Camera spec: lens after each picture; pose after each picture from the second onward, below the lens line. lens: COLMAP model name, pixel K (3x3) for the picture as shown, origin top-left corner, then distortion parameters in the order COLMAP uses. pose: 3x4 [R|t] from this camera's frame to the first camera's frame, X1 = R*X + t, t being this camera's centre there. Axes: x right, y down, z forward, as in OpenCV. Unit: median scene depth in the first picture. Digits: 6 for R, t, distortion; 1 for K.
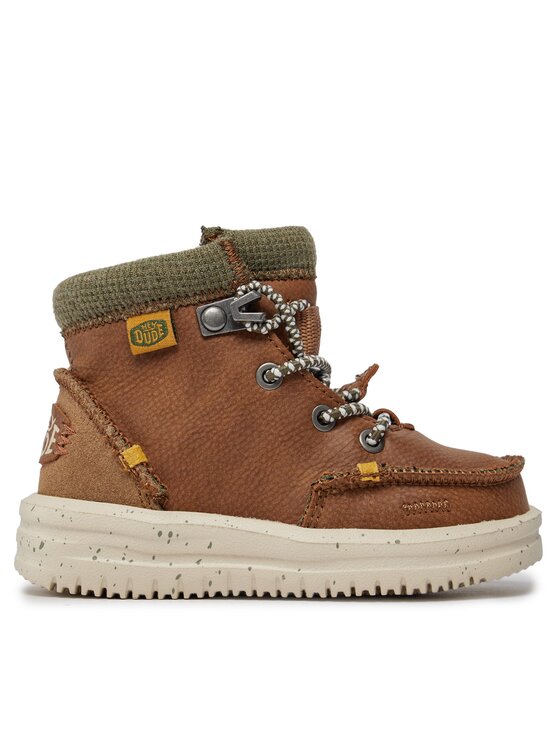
lens RADIAL K [[2039.6, 0, 280.0], [0, 2039.6, 373.0], [0, 0, 1]] dist [-0.028908, 0.000000]
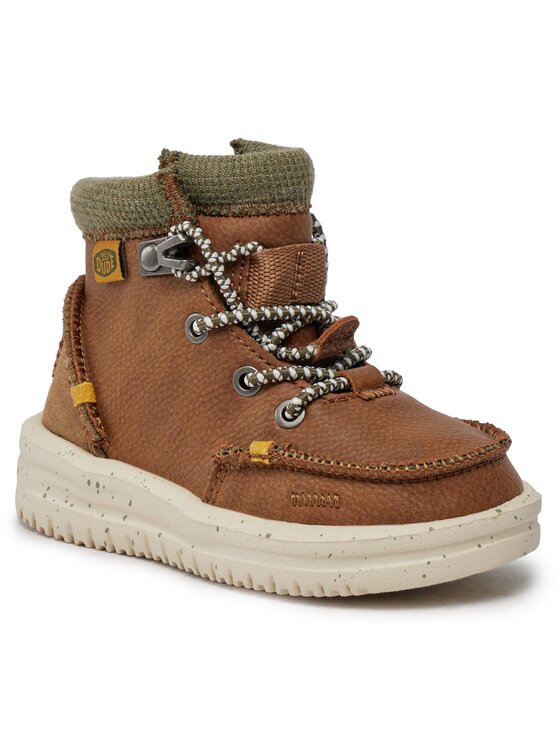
lens RADIAL K [[3569.1, 0, 280.0], [0, 3569.1, 372.9], [0, 0, 1]] dist [-0.057712, 0.000000]
pose [[0.801119, 0.133338, -0.583463, 0.947714], [-0.015535, 0.979172, 0.202439, -0.299212], [0.598303, -0.153114, 0.786505, -0.220180]]
